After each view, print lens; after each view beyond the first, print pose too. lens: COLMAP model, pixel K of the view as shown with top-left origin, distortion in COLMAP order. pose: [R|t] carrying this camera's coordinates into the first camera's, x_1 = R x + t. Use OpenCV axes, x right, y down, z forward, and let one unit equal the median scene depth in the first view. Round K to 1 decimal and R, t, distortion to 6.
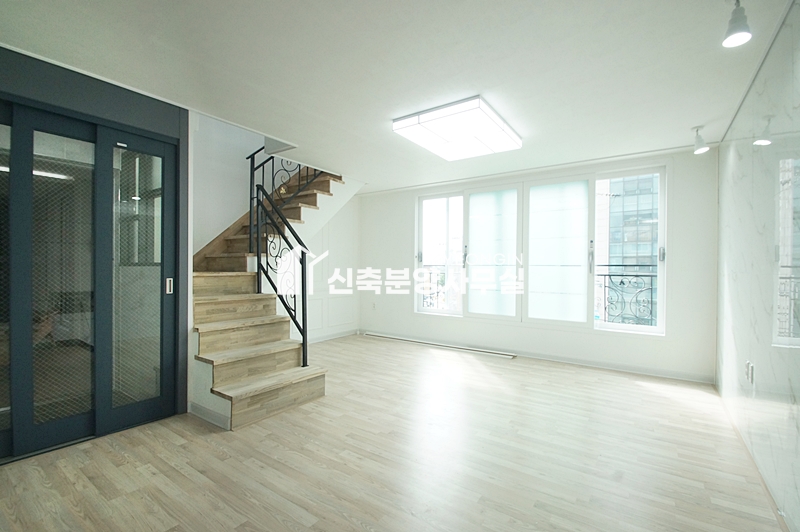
lens RADIAL K [[357.6, 0, 398.9], [0, 357.6, 268.4], [0, 0, 1]] dist [0.000881, -0.000784]
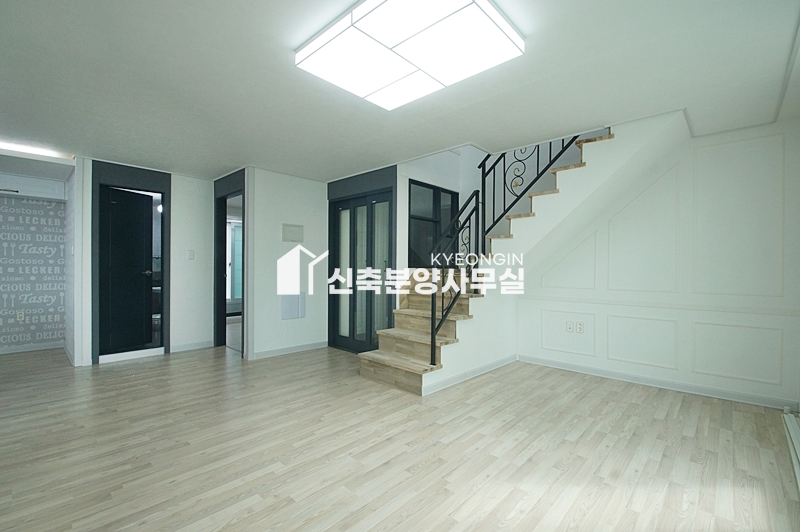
lens RADIAL K [[357.6, 0, 405.1], [0, 357.6, 268.3], [0, 0, 1]] dist [0.000881, -0.000784]
pose [[-0.131155, -0.005282, -0.991348, 0.708684], [-0.004215, 0.999980, -0.004771, 0.001407], [0.991353, 0.003553, -0.131175, 0.968769]]
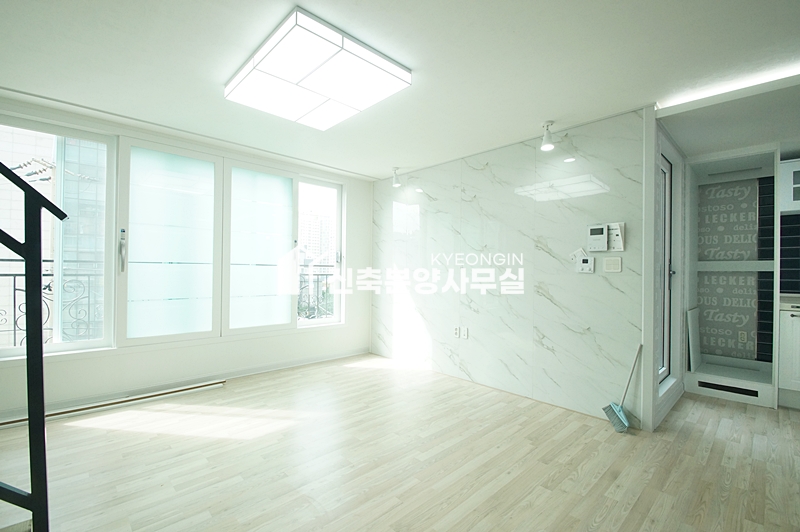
lens RADIAL K [[357.6, 0, 398.5], [0, 357.6, 267.5], [0, 0, 1]] dist [0.000881, -0.000784]
pose [[0.199264, 0.002997, 0.979941, -0.447715], [-0.009318, 0.999956, -0.001164, -0.004374], [-0.979901, -0.008899, 0.199284, 0.602275]]
